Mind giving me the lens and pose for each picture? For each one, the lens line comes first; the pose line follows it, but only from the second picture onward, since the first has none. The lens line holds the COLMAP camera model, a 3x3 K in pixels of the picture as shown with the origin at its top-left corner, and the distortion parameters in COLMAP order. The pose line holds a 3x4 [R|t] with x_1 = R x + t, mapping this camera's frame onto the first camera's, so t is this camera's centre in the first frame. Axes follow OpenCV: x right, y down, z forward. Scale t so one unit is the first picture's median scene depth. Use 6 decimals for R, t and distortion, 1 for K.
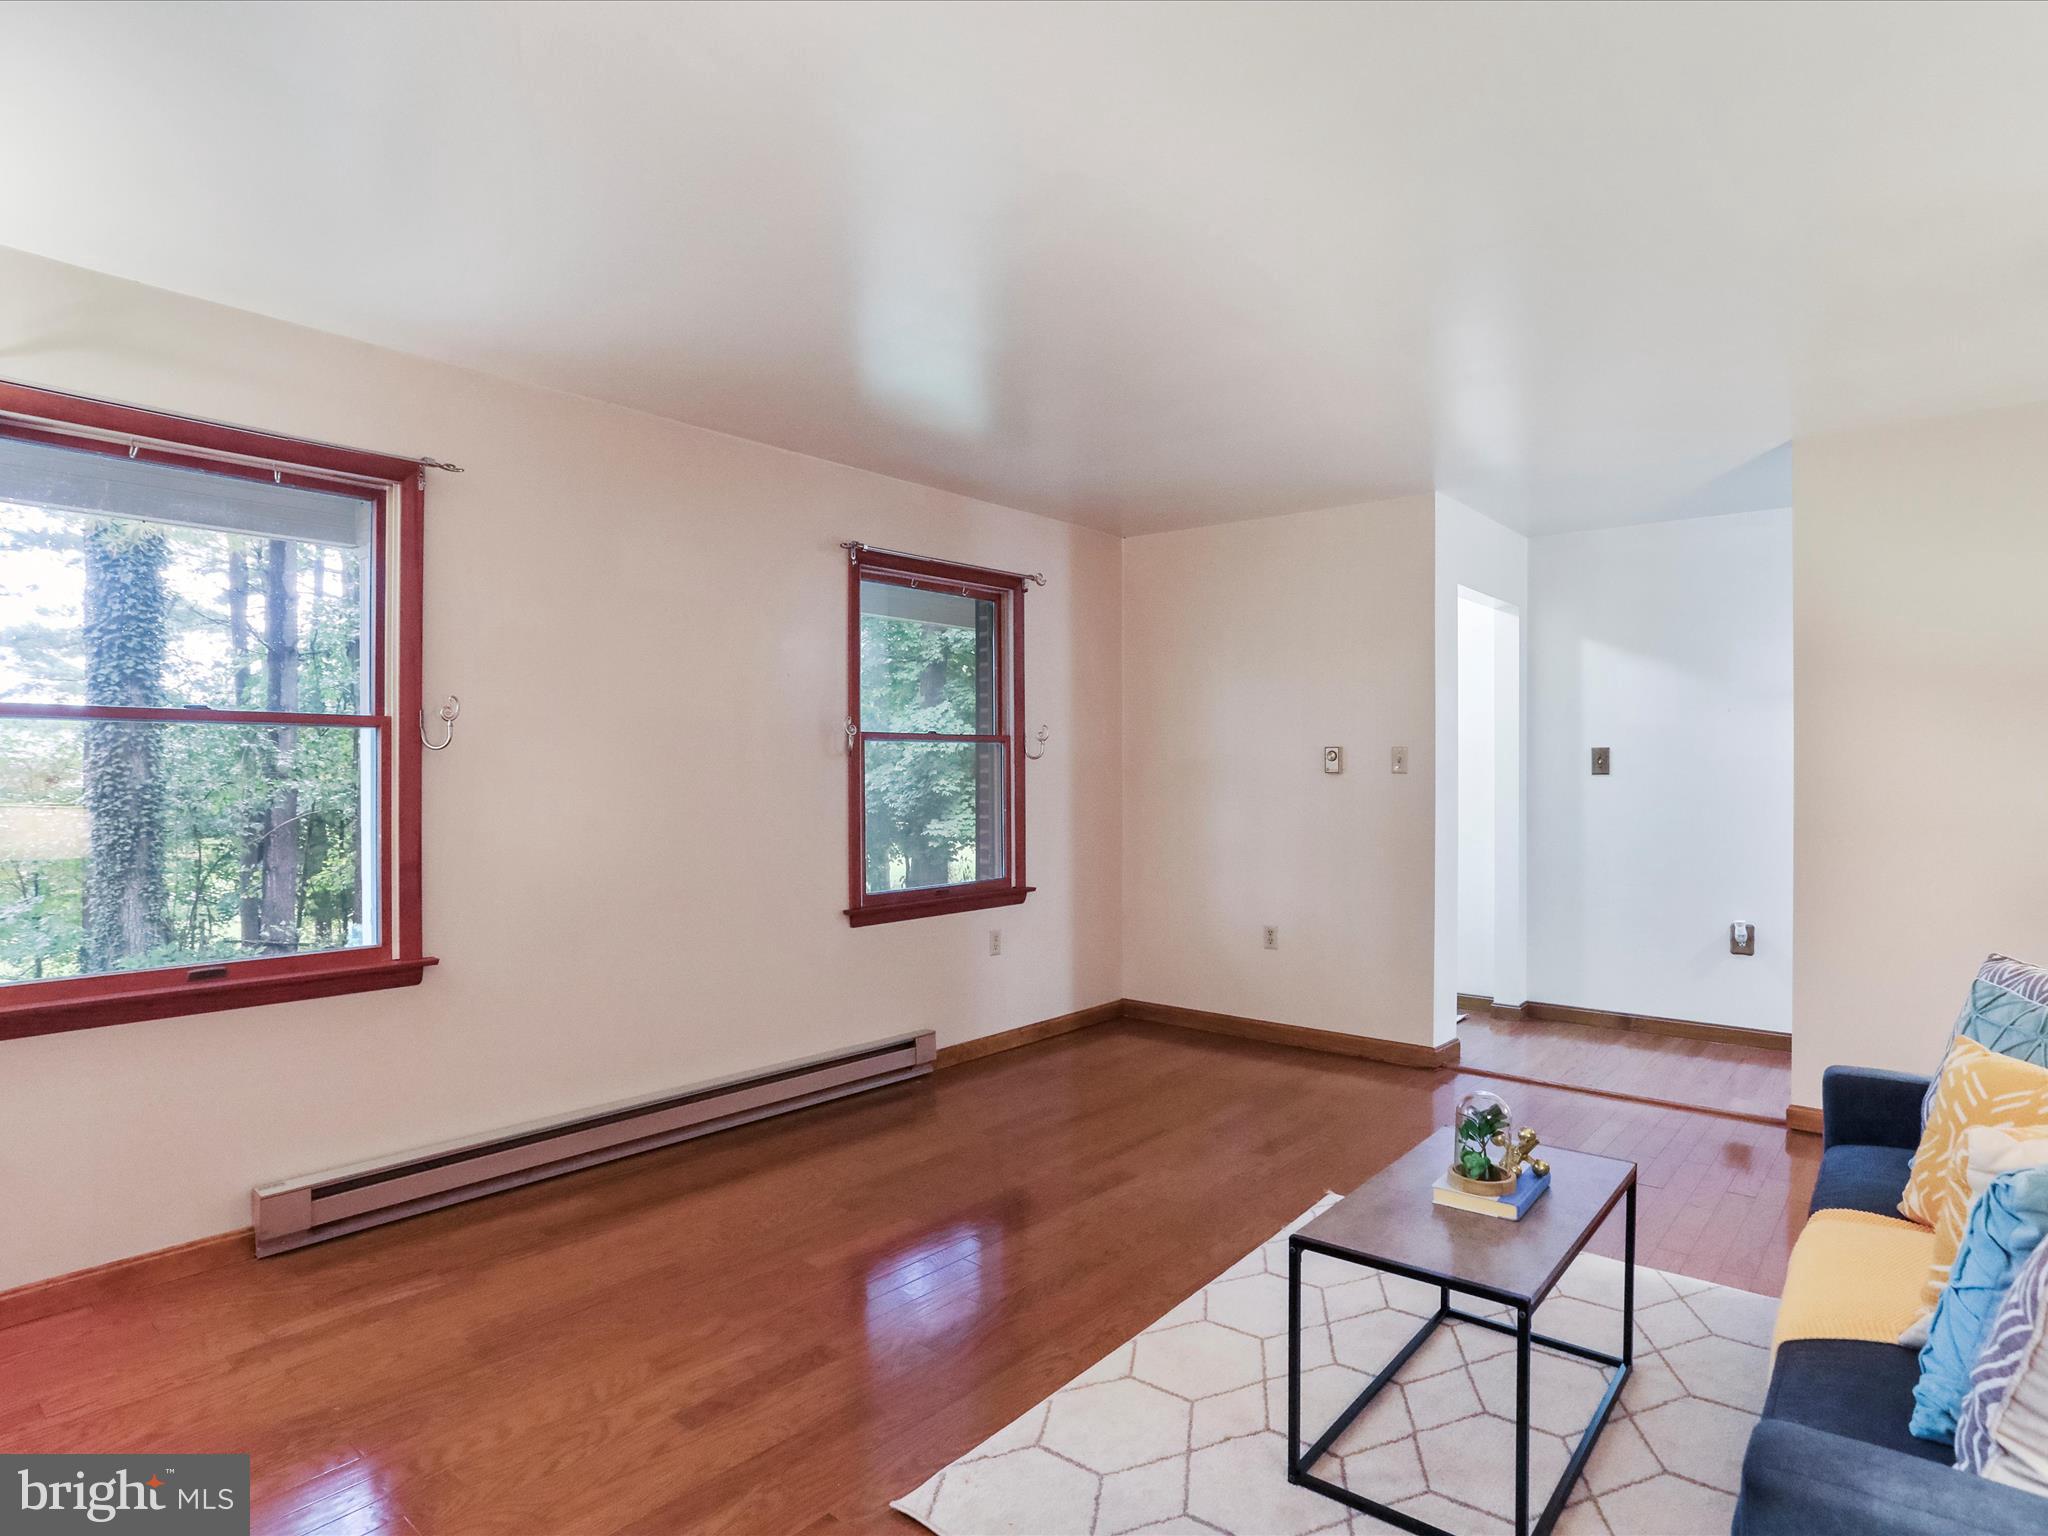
lens RADIAL K [[1121.4, 0, 1029.5], [0, 1121.4, 772.1], [0, 0, 1]] dist [-0.072593, 0.039009]
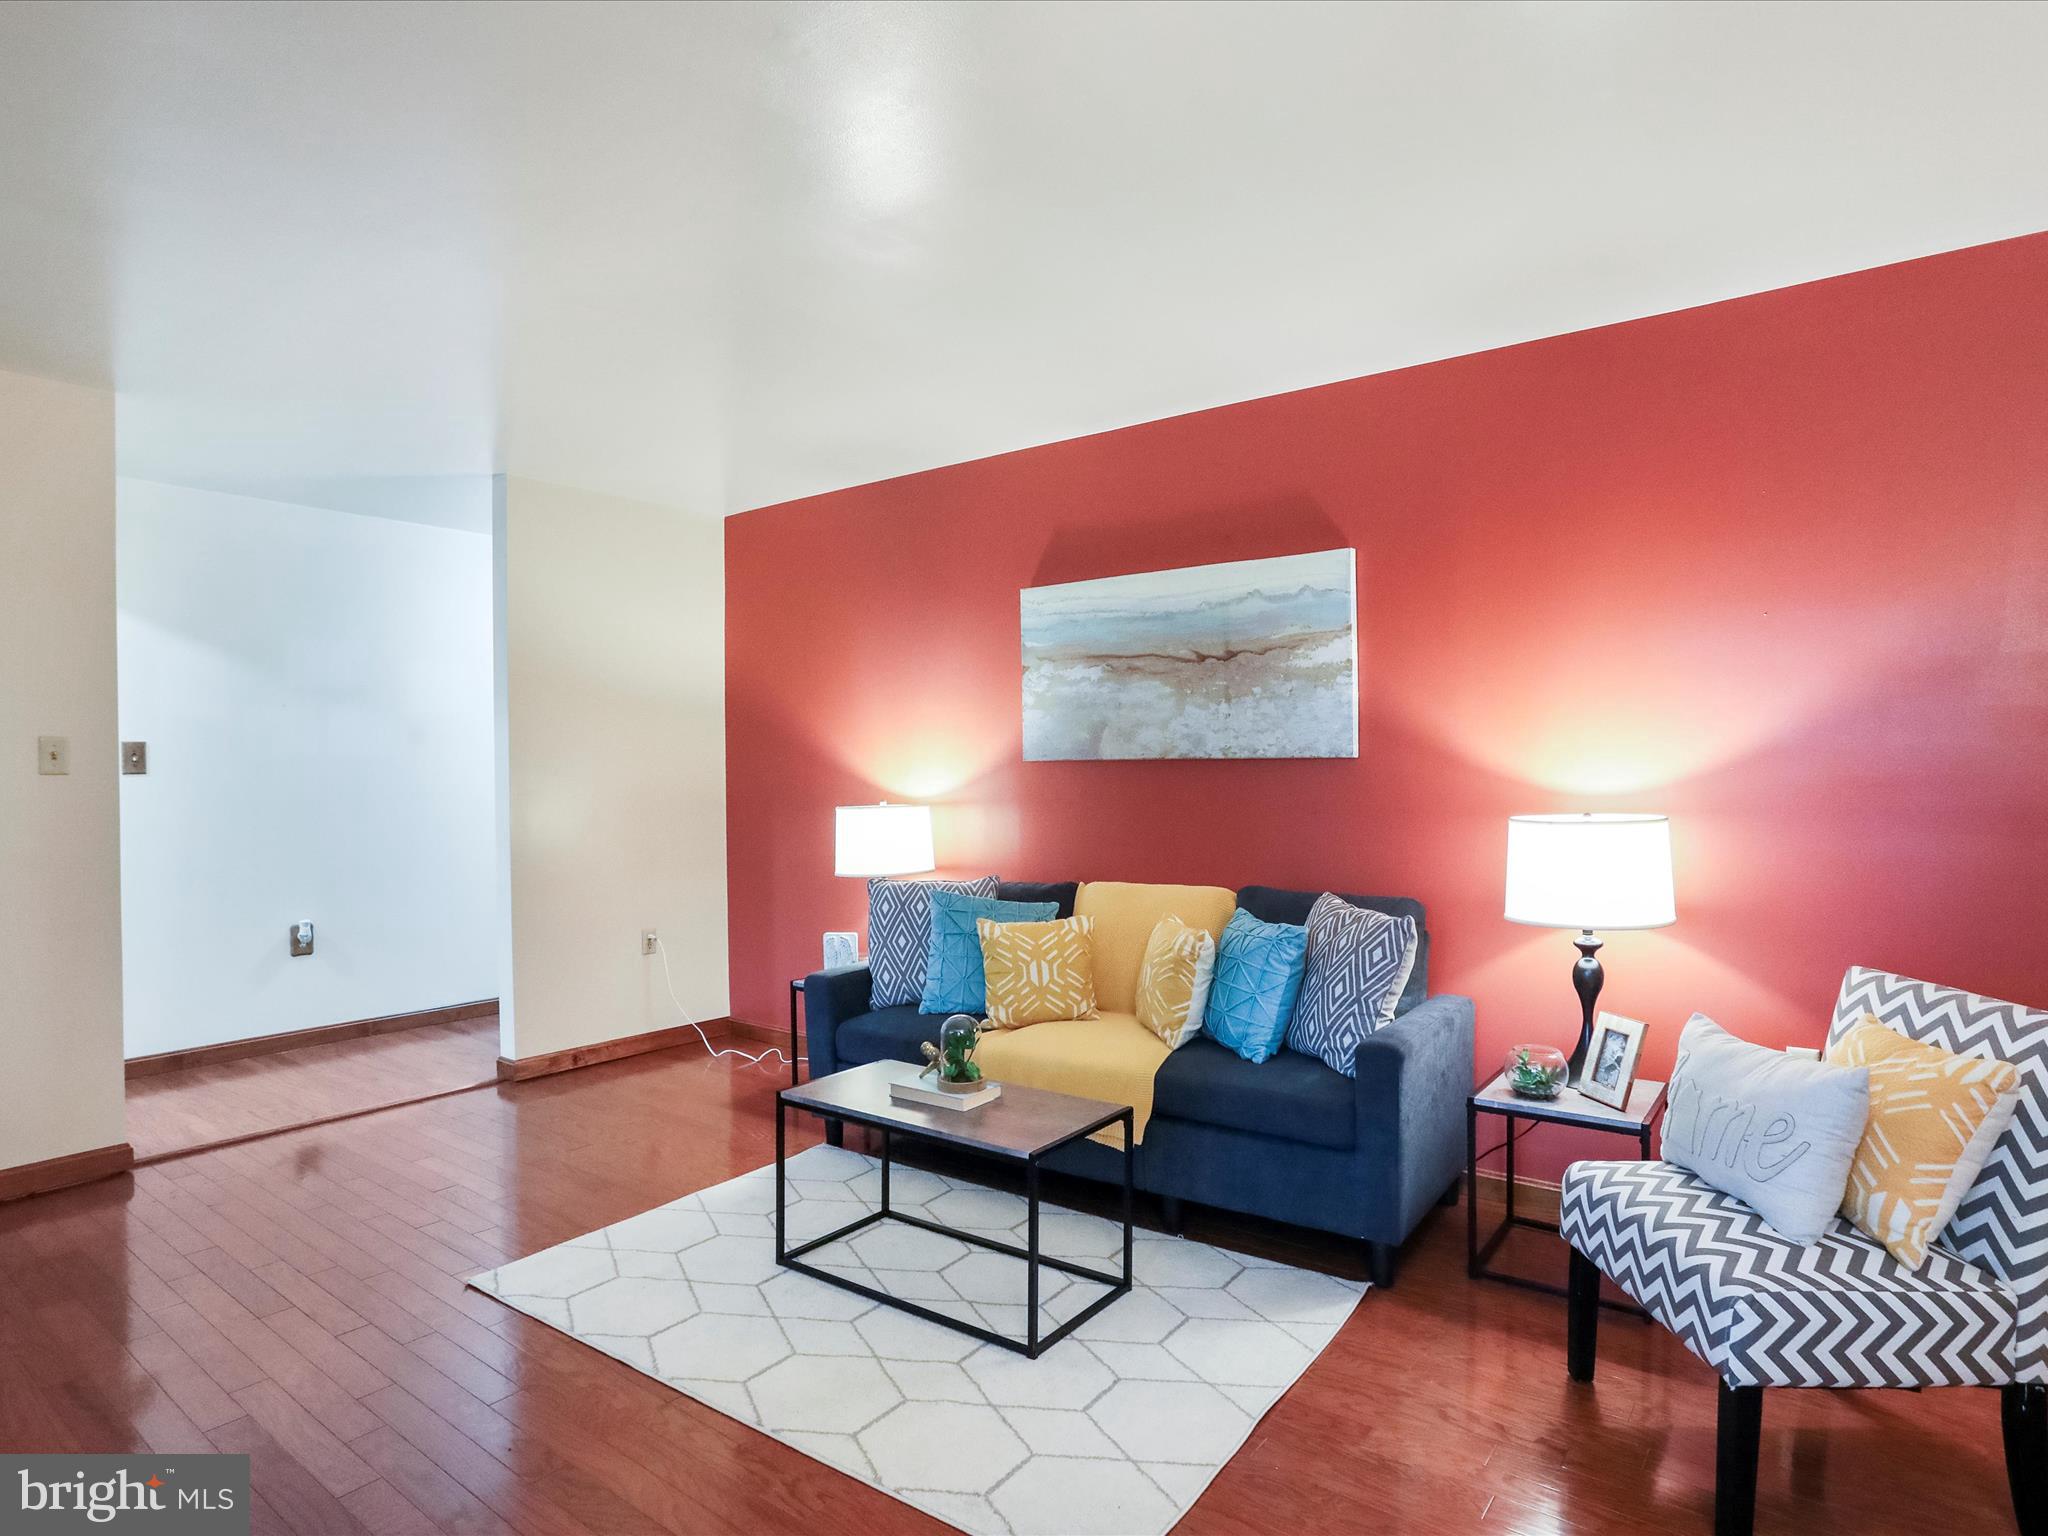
lens RADIAL K [[1121.4, 0, 1029.5], [0, 1121.4, 772.1], [0, 0, 1]] dist [-0.072593, 0.039009]
pose [[-0.086395, -0.003800, 0.996254, -0.492166], [0.005036, 0.999978, 0.004251, 0.000621], [-0.996248, 0.005385, -0.086374, 0.547256]]
